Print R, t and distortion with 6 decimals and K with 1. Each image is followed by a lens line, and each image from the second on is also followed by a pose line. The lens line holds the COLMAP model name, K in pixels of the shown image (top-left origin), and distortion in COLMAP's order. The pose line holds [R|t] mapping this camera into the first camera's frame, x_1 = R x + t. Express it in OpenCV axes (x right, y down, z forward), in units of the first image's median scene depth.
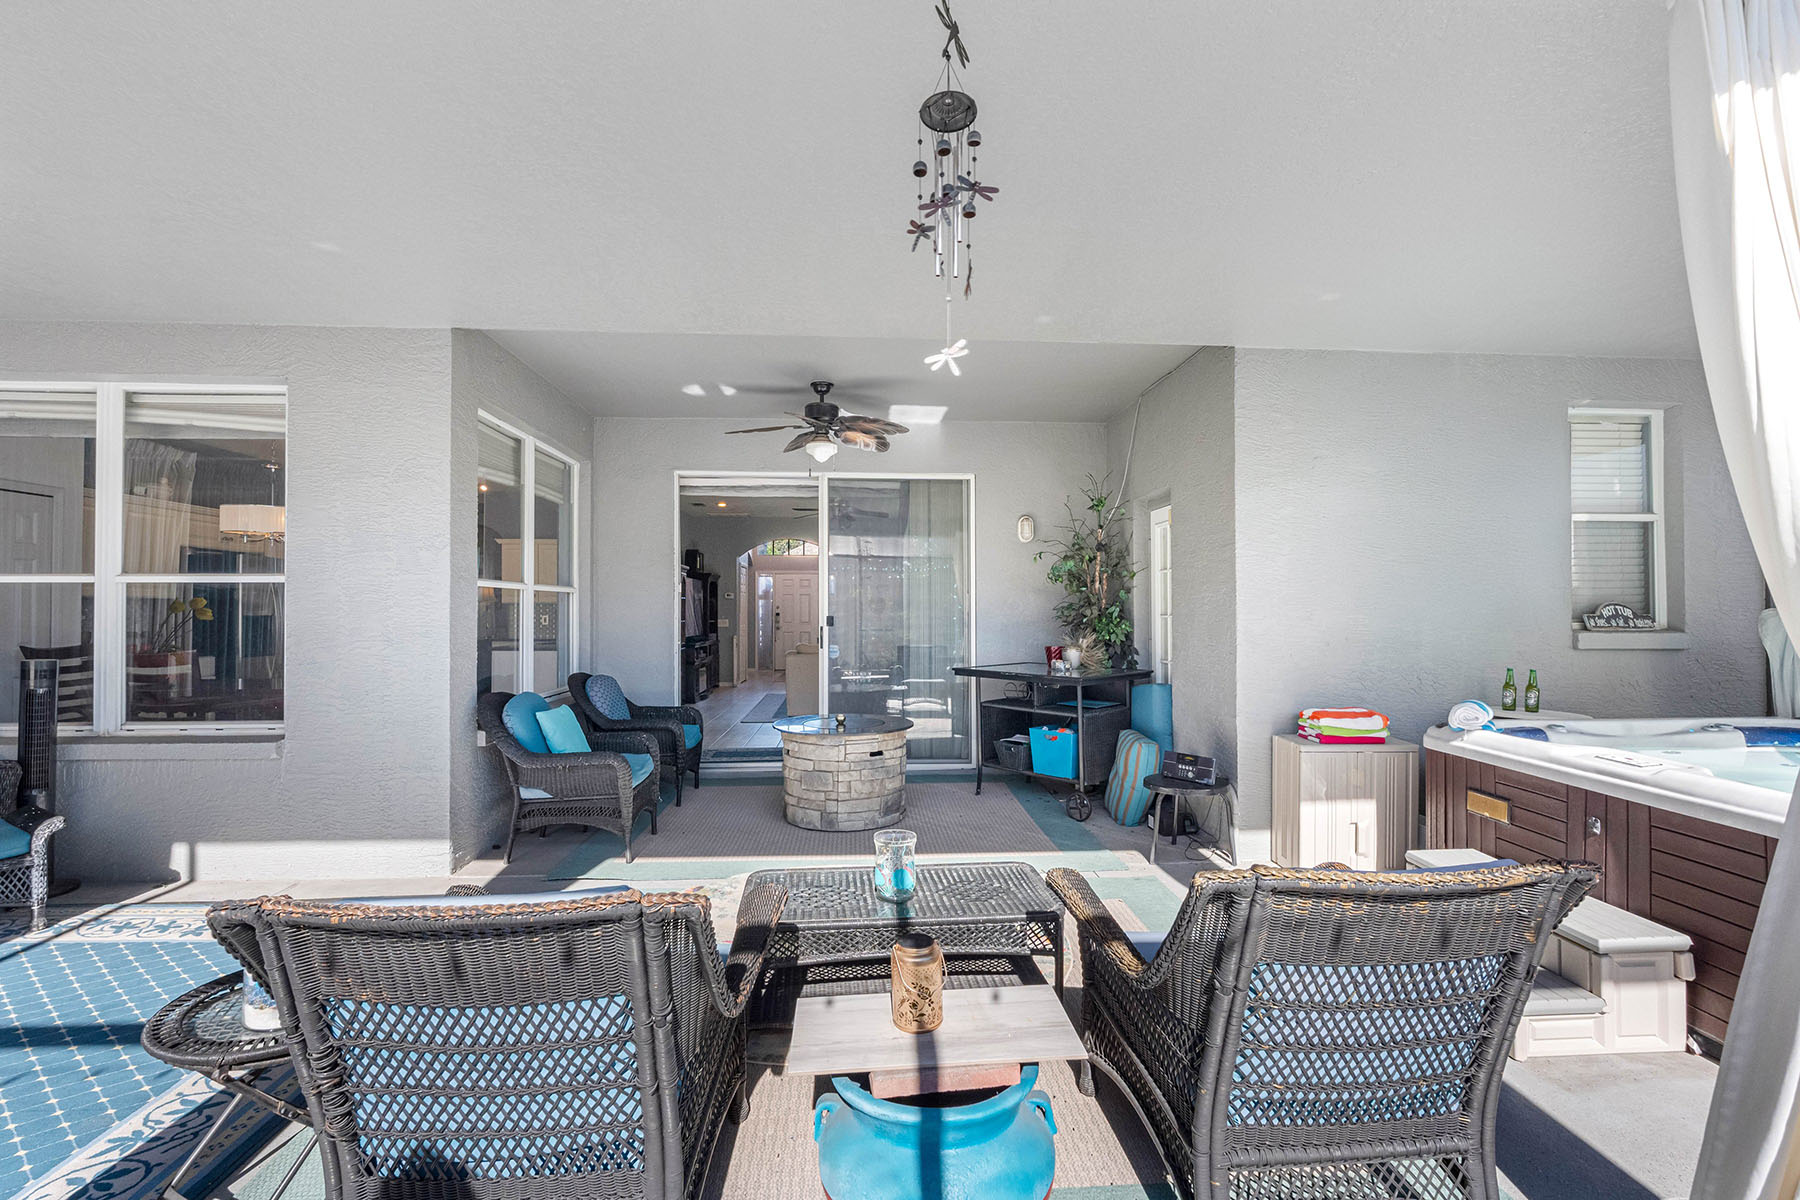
lens RADIAL K [[813.0, 0, 904.8], [0, 813.0, 599.4], [0, 0, 1]] dist [-0.003178, -0.000223]
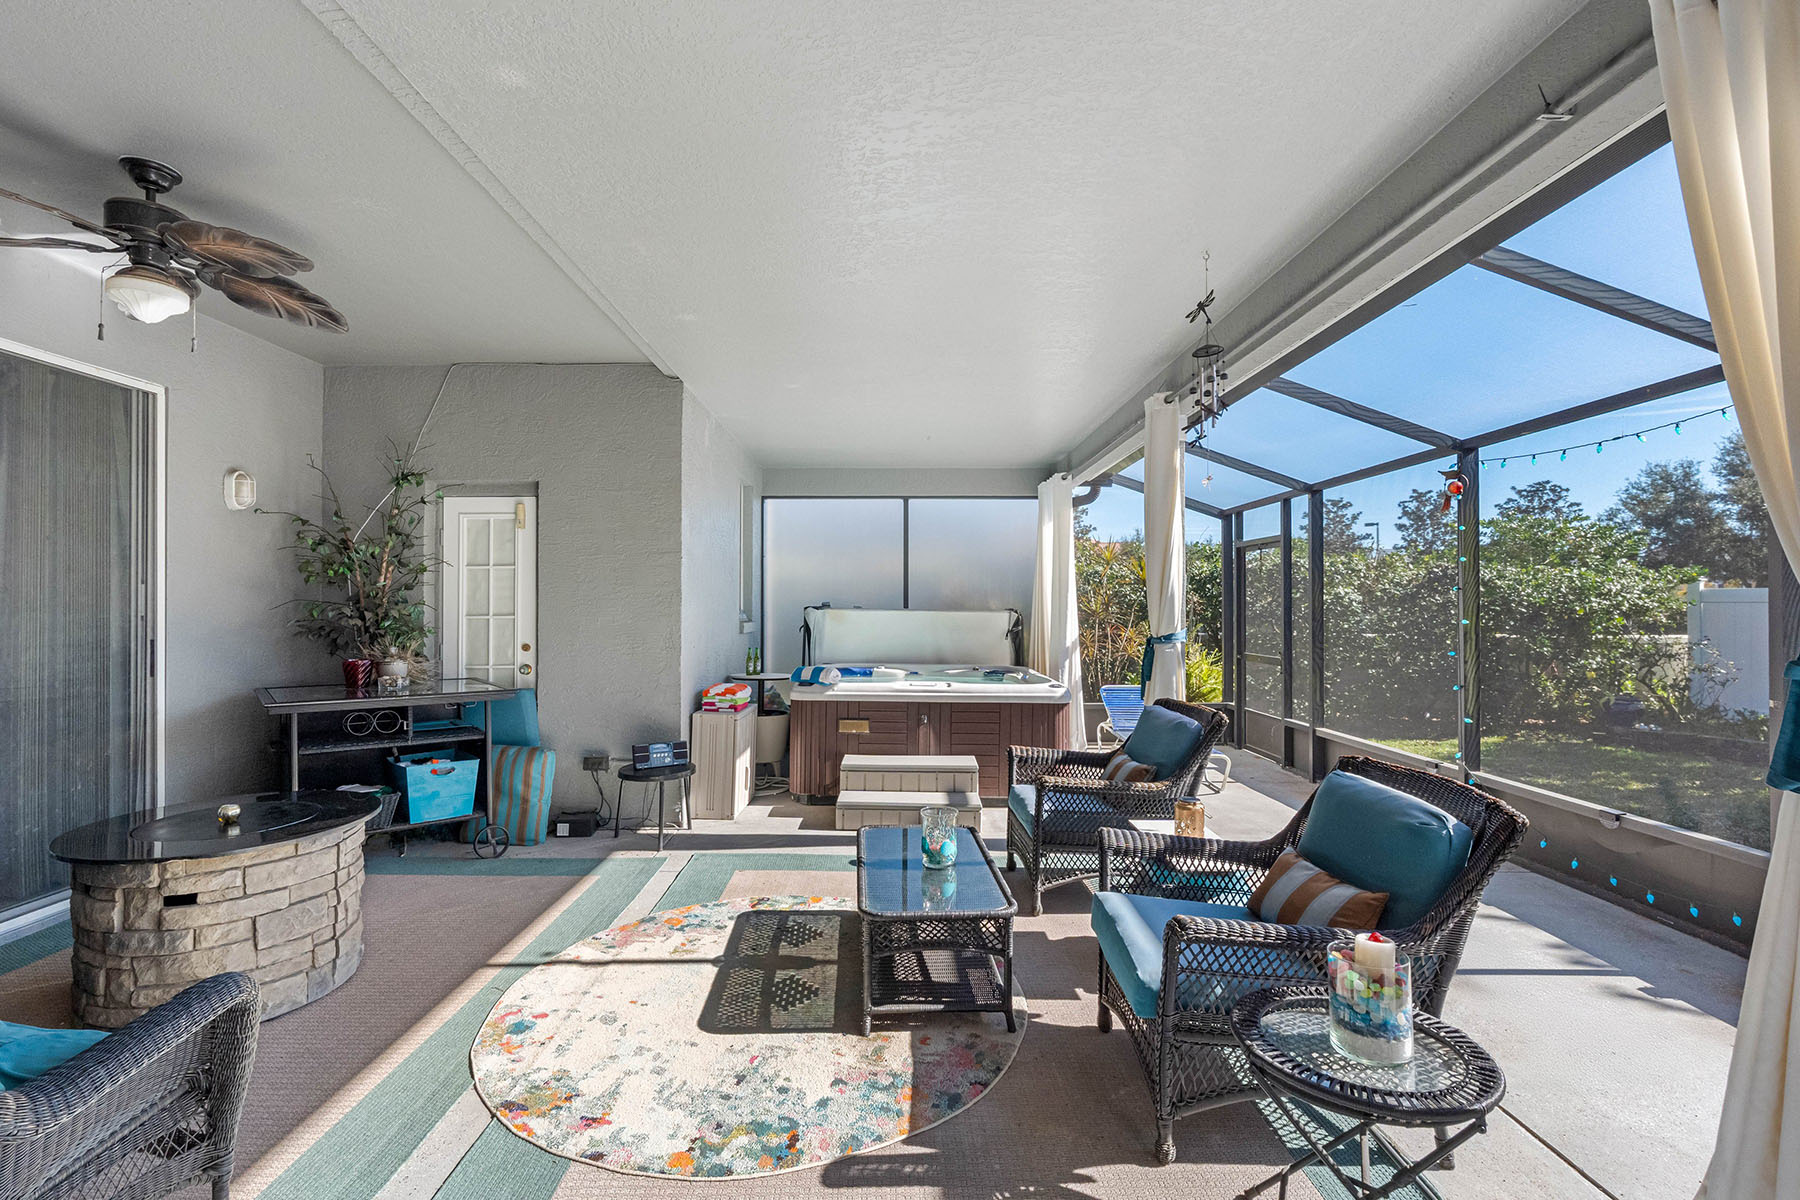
lens RADIAL K [[813.0, 0, 897.6], [0, 813.0, 602.5], [0, 0, 1]] dist [-0.003178, -0.000223]
pose [[0.067951, 0.005635, 0.997673, -0.629086], [-0.008522, 0.999951, -0.005068, 0.006267], [-0.997652, -0.008157, 0.067995, 0.540882]]
